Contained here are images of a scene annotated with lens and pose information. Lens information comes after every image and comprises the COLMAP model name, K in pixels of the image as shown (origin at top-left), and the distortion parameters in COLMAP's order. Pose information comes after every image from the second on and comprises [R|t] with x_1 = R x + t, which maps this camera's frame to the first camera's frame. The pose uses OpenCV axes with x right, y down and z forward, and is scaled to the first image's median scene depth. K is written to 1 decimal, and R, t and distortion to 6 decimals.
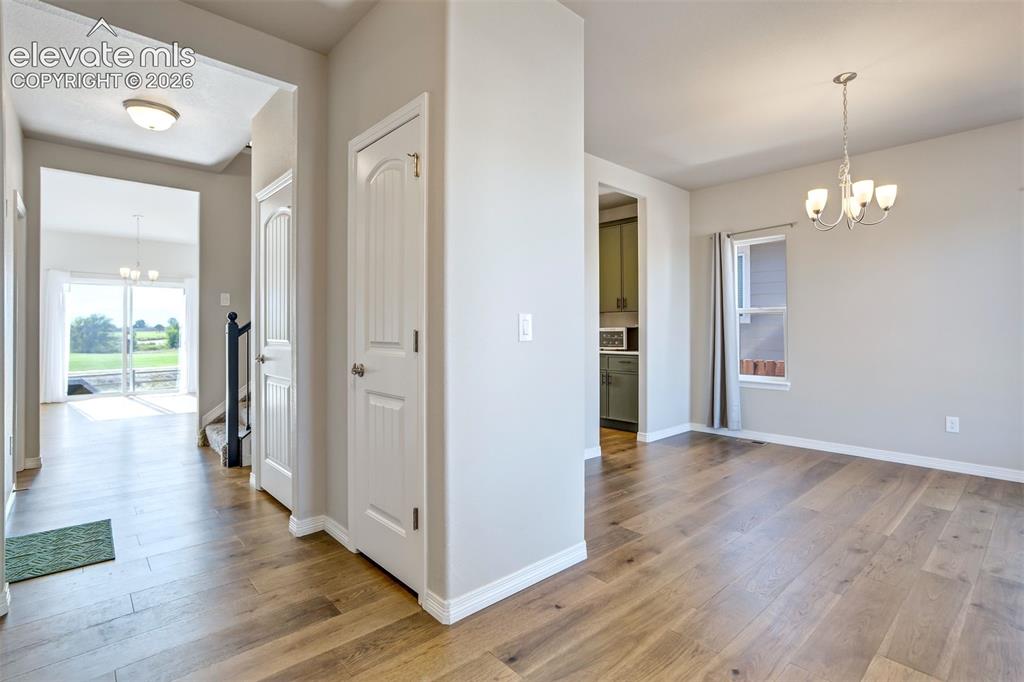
lens RADIAL K [[489.9, 0, 516.3], [0, 489.9, 337.2], [0, 0, 1]] dist [-0.021327, 0.013921]
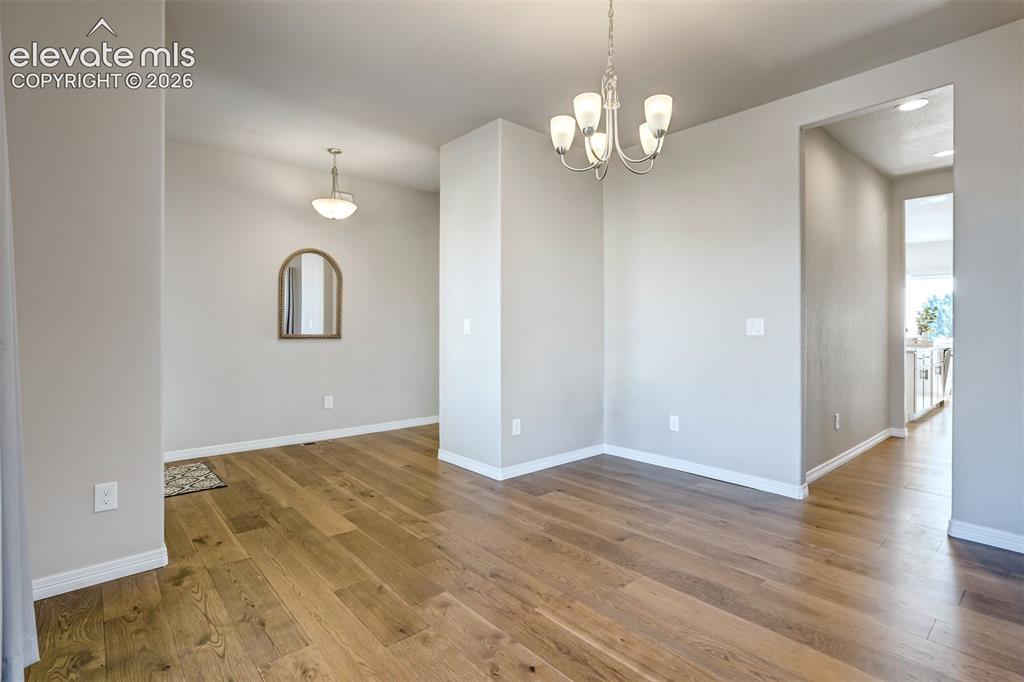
lens RADIAL K [[489.9, 0, 522.3], [0, 489.9, 335.1], [0, 0, 1]] dist [-0.021327, 0.013921]
pose [[-0.007331, 0.010928, -0.999913, 1.665589], [-0.010638, 0.999883, 0.011006, -0.010217], [0.999917, 0.010718, -0.007214, 1.096596]]
